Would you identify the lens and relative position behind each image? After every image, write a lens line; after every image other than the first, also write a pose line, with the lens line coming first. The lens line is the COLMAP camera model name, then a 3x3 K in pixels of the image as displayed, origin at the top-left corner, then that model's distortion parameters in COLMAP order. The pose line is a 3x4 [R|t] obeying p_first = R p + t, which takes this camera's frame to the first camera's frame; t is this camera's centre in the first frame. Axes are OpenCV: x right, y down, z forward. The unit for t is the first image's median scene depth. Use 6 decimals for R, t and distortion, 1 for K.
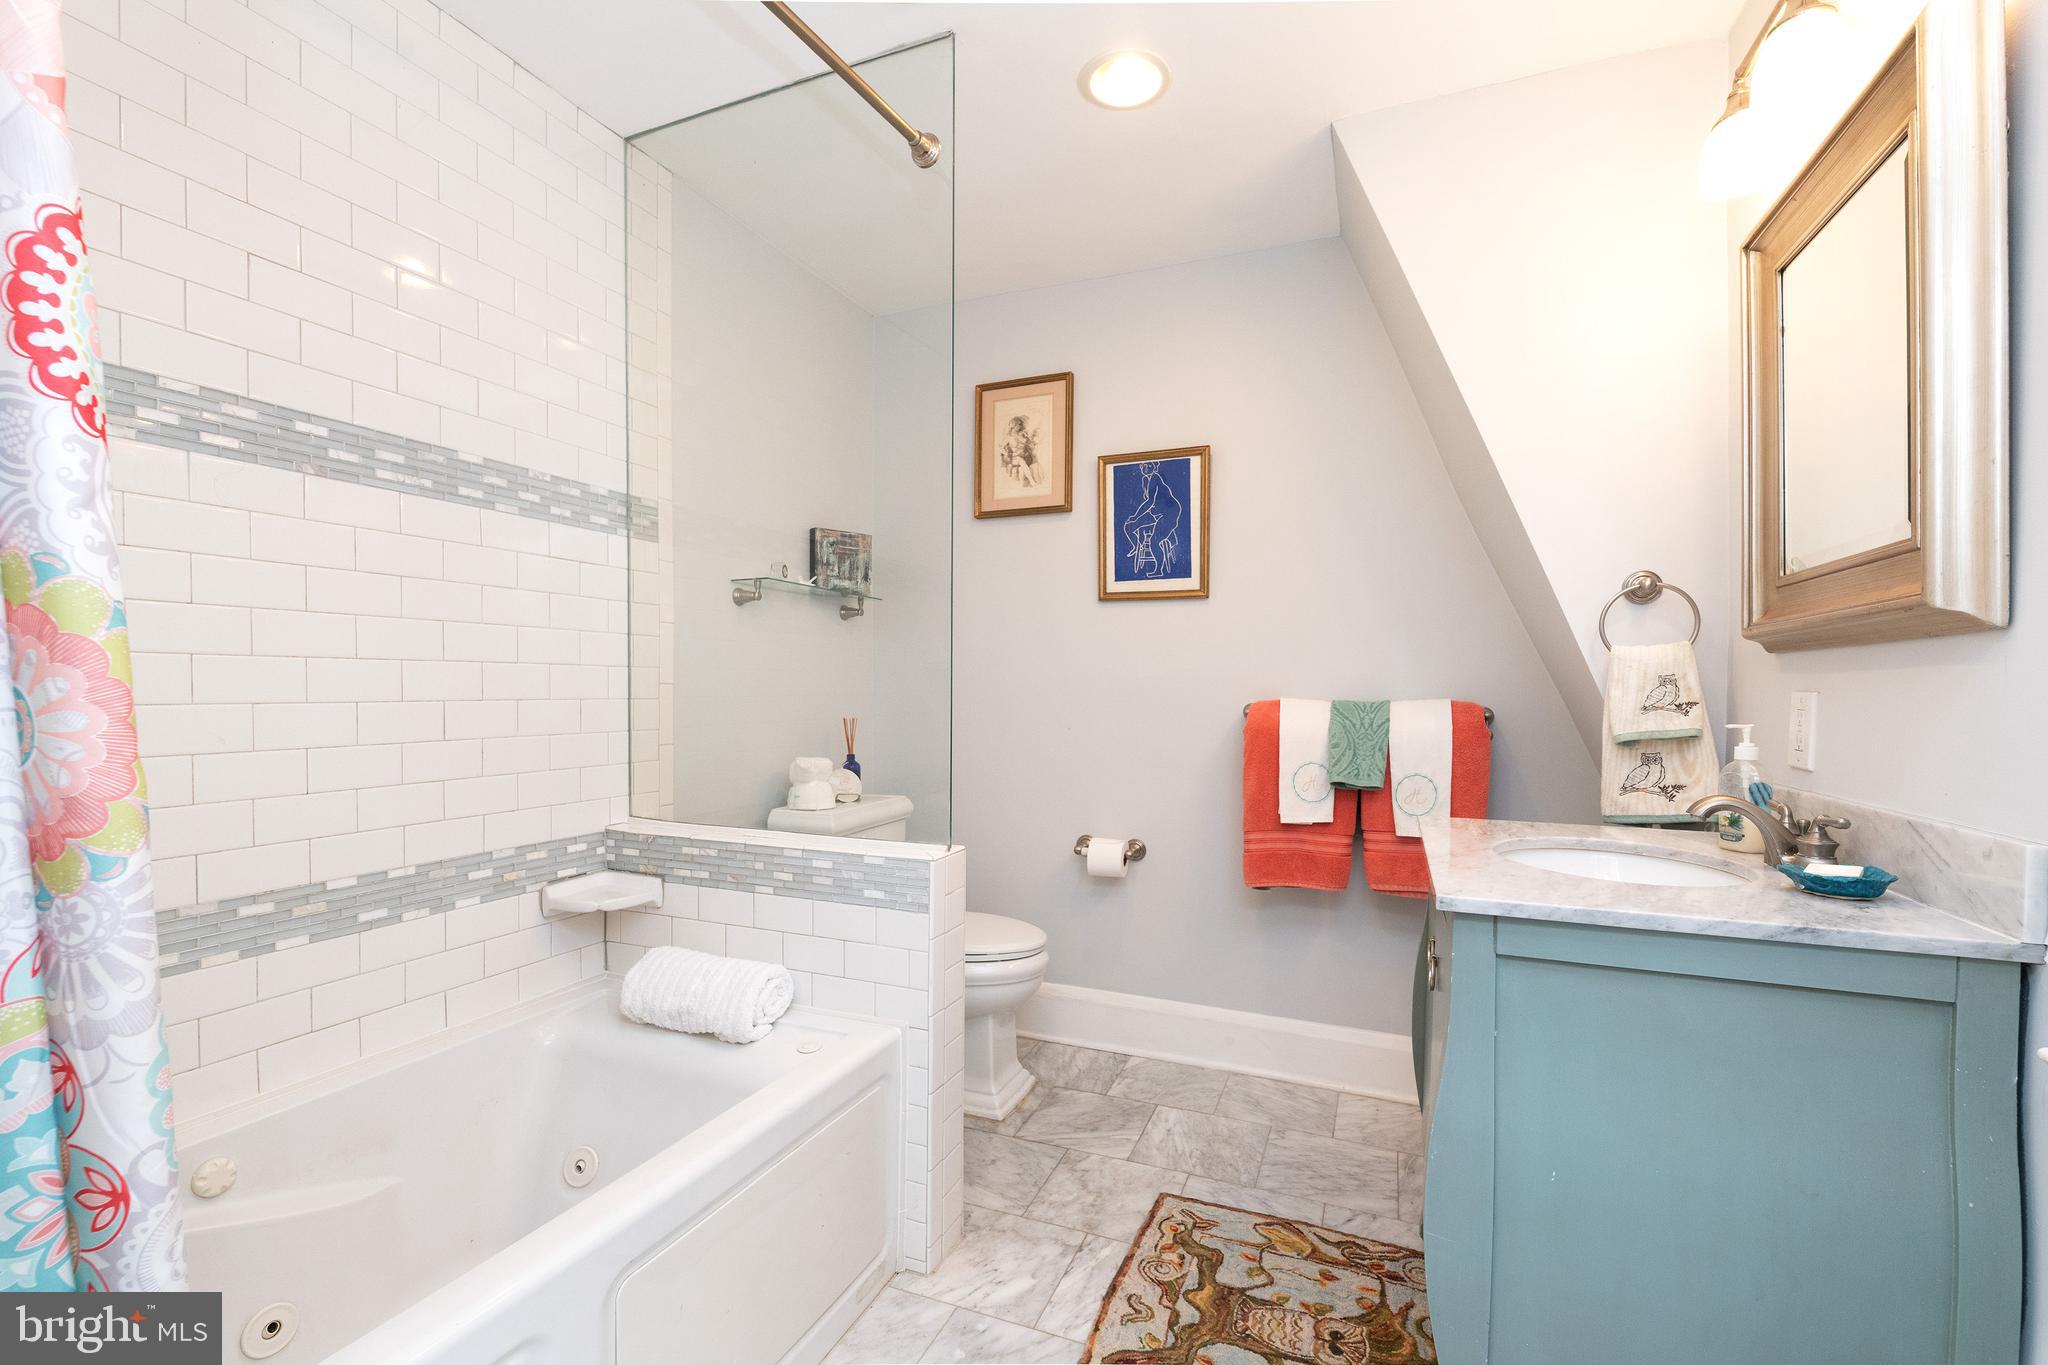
lens RADIAL K [[904.8, 0, 1024.3], [0, 904.8, 666.6], [0, 0, 1]] dist [-0.000072, -0.000159]
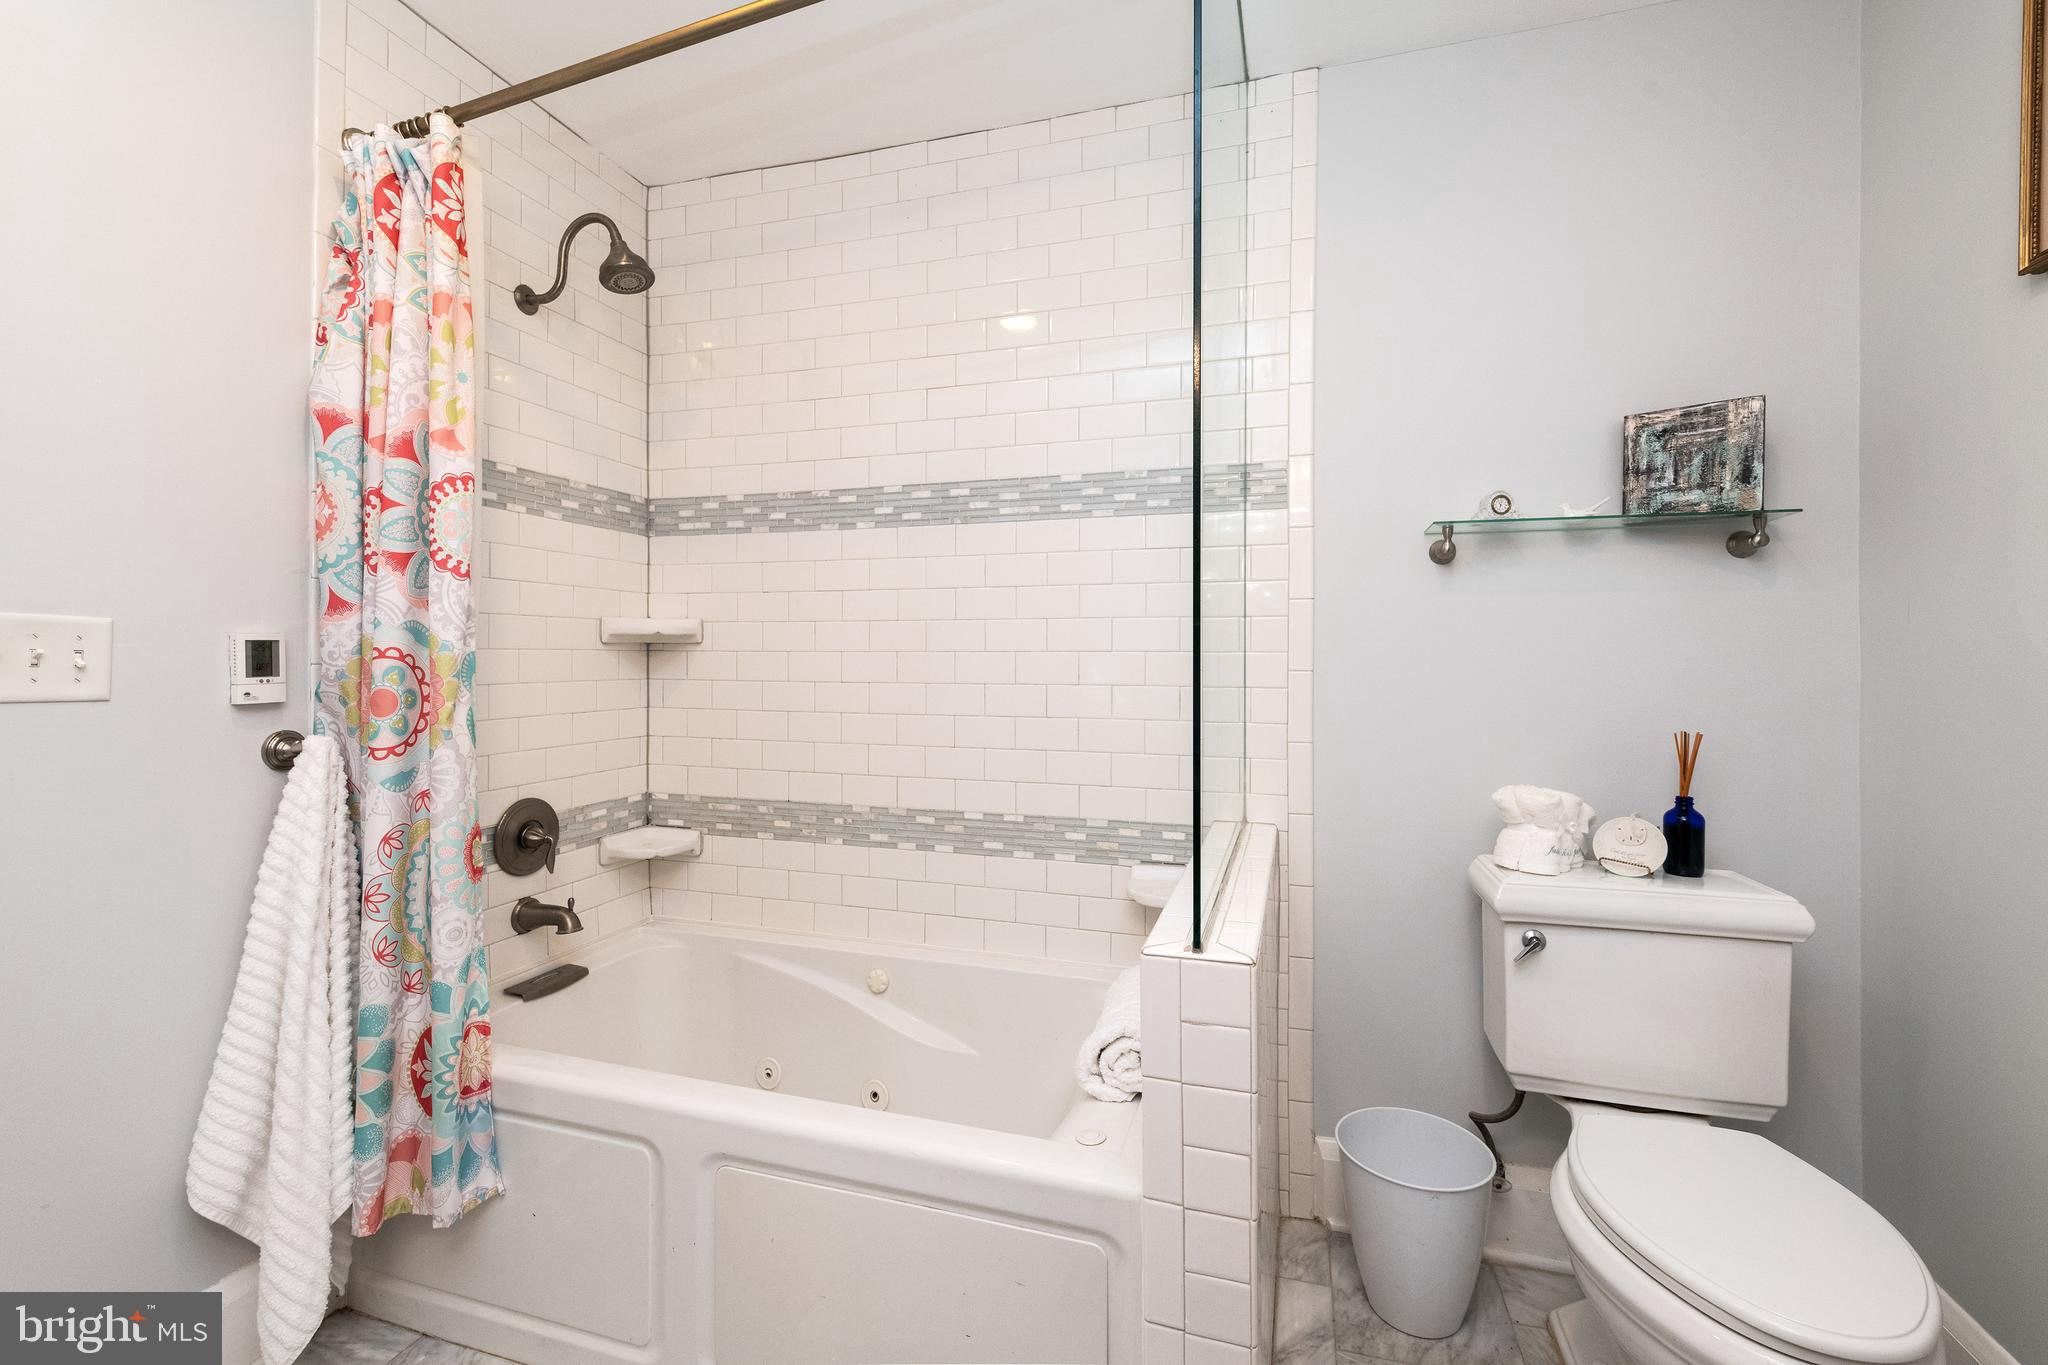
lens RADIAL K [[763.5, 0, 1090.4], [0, 763.5, 664.6], [0, 0, 1]] dist [-0.000981, -0.000104]
pose [[0.132093, -0.013046, -0.991151, 0.324097], [0.016018, 0.999811, -0.011025, 0.019684], [0.991108, -0.014420, 0.132277, 0.789147]]
